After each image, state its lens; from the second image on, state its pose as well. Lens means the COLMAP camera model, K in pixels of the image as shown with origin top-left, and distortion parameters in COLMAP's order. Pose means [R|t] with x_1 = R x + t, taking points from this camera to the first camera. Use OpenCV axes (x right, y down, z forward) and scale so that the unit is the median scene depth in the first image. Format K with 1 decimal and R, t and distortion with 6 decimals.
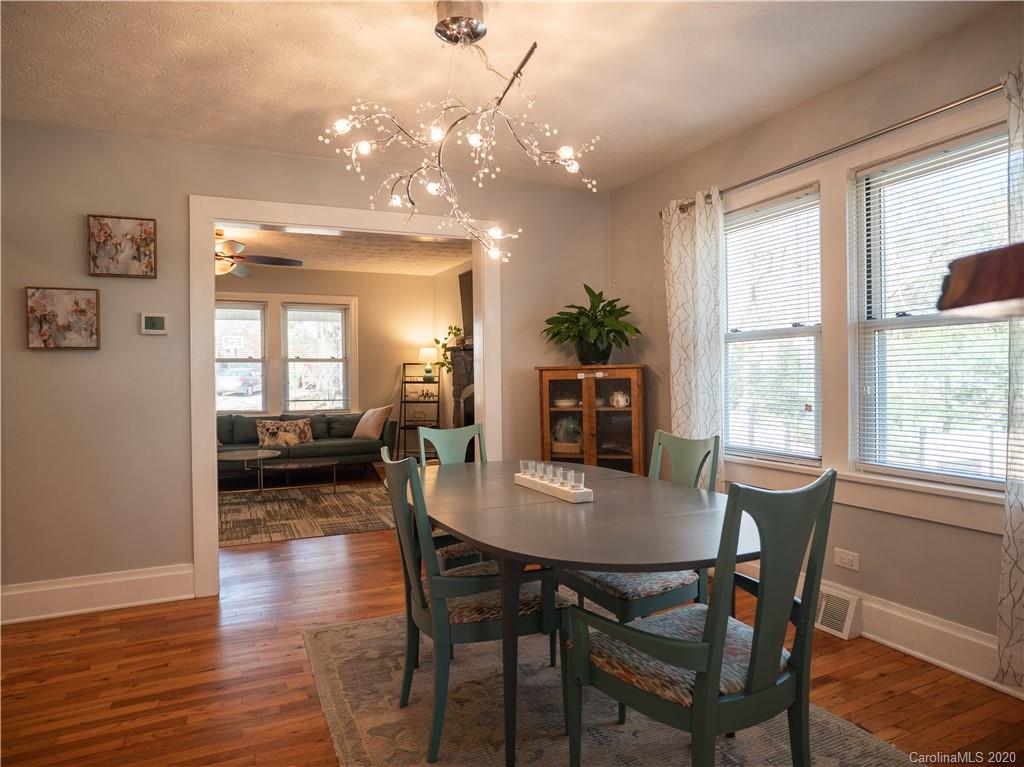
lens RADIAL K [[622.0, 0, 512.0], [0, 622.0, 383.5], [0, 0, 1]] dist [-0.026202, 0.003634]
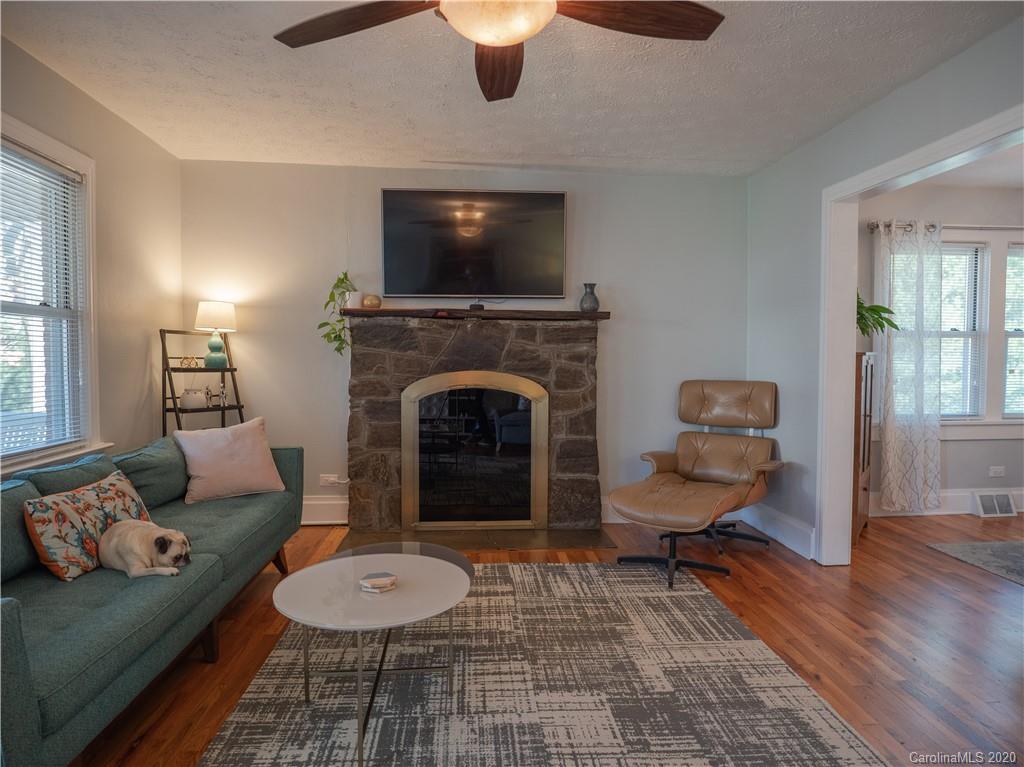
lens RADIAL K [[622.0, 0, 512.0], [0, 622.0, 383.5], [0, 0, 1]] dist [-0.026202, 0.003634]
pose [[0.330309, -0.026840, 0.943491, -0.531493], [0.004951, 0.999631, 0.026703, -0.003388], [-0.943860, -0.004149, 0.330321, 0.612346]]
